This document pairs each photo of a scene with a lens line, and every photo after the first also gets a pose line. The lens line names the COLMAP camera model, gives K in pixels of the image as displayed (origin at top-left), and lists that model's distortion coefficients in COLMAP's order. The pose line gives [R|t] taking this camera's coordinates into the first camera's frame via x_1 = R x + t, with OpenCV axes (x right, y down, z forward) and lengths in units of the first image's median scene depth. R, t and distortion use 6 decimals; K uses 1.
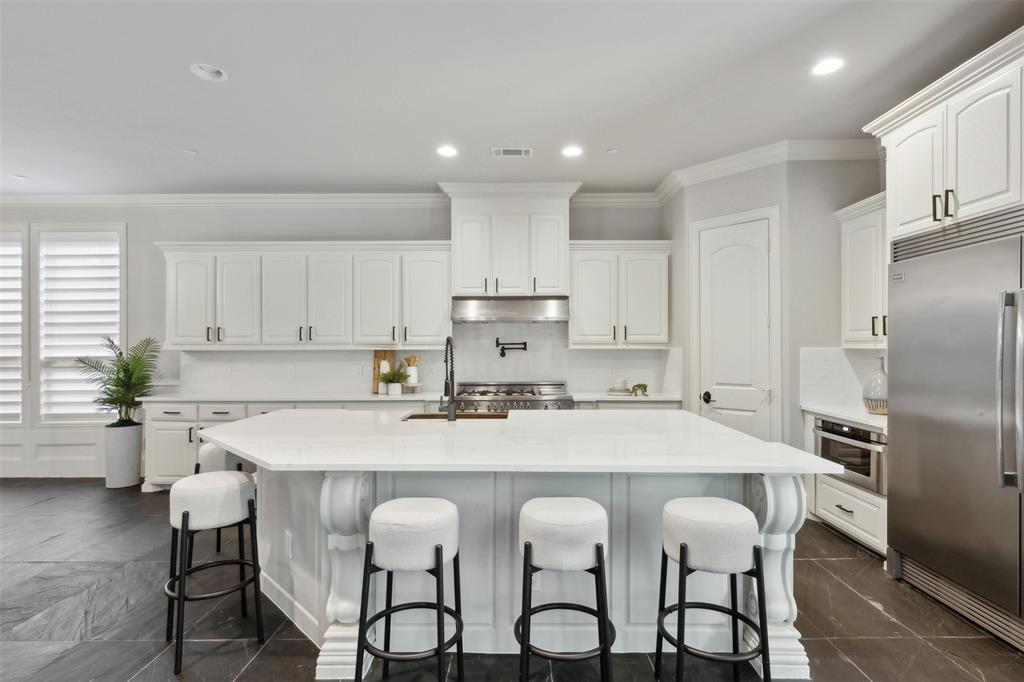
lens RADIAL K [[484.2, 0, 514.0], [0, 484.2, 346.2], [0, 0, 1]] dist [-0.001277, -0.000356]
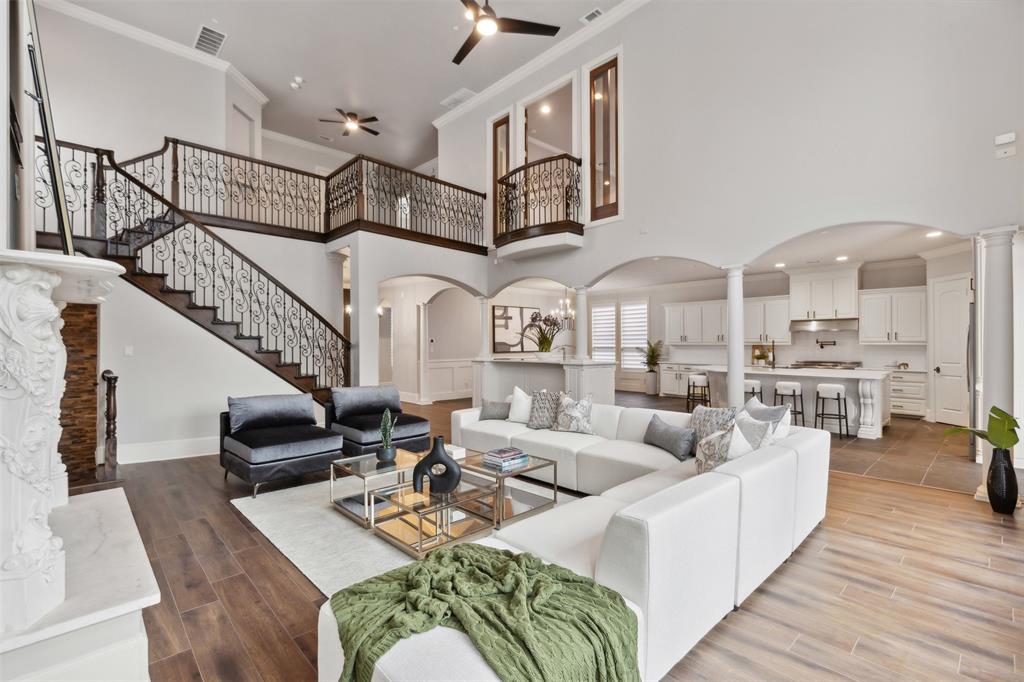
lens RADIAL K [[474.2, 0, 481.2], [0, 474.2, 341.3], [0, 0, 1]] dist [-0.000080, -0.000007]
pose [[0.658051, -0.002649, -0.752969, 0.561490], [-0.000017, 0.999994, -0.003533, -0.000982], [0.752974, 0.002337, 0.658047, -1.451991]]
